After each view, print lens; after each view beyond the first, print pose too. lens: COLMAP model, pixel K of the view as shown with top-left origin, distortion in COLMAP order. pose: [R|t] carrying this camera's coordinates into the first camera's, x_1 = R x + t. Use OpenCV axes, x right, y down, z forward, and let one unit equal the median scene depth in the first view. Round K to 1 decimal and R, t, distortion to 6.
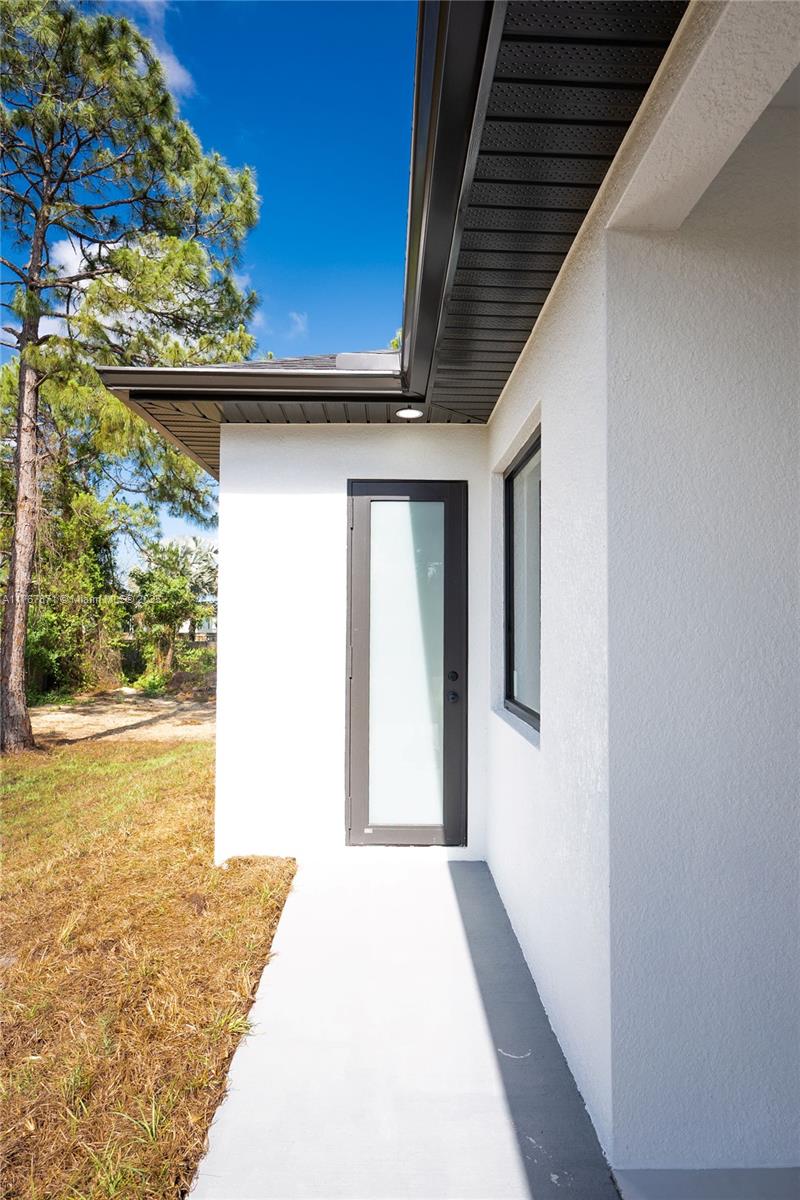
lens RADIAL K [[668.3, 0, 400.0], [0, 668.3, 600.0], [0, 0, 1]] dist [0.002976, 0.003120]
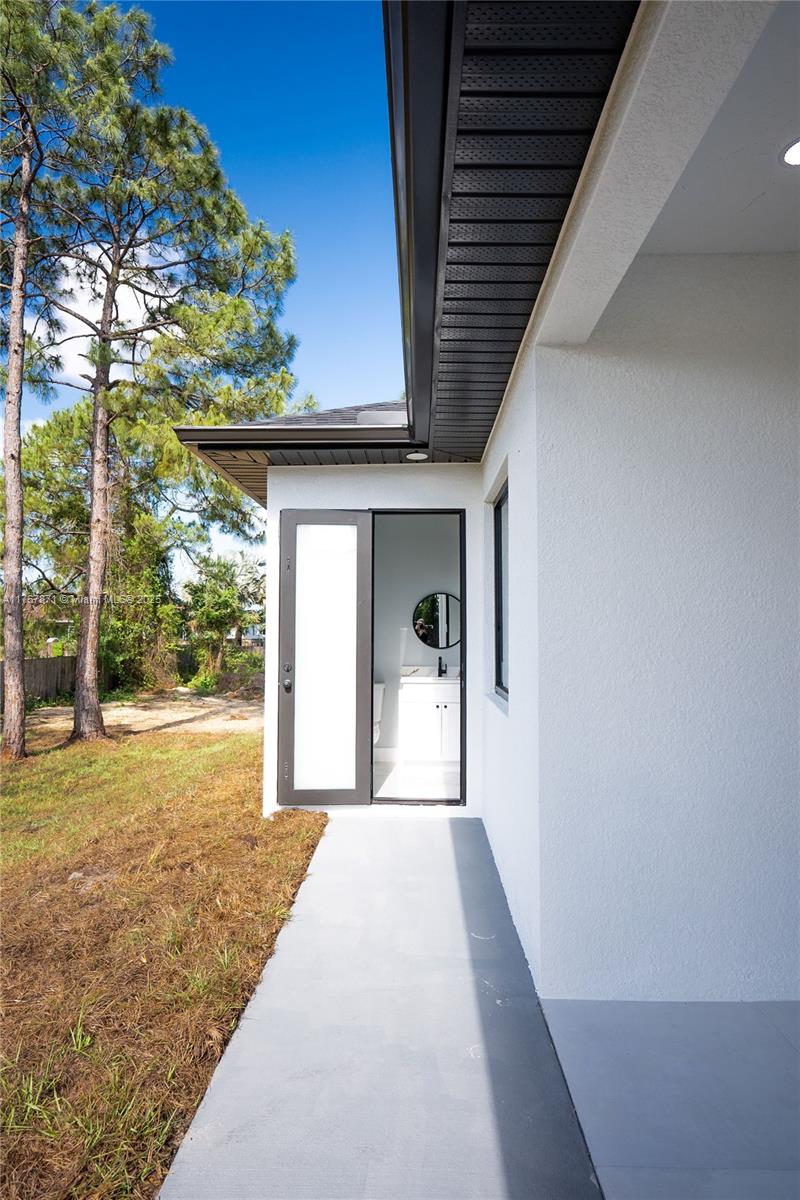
lens RADIAL K [[685.8, 0, 400.0], [0, 685.8, 600.0], [0, 0, 1]] dist [0.040613, -0.000067]
pose [[0.998004, -0.004916, -0.062966, 0.036121], [0.004004, 0.999885, -0.014599, 0.004940], [0.063031, 0.014317, 0.997909, -0.162344]]
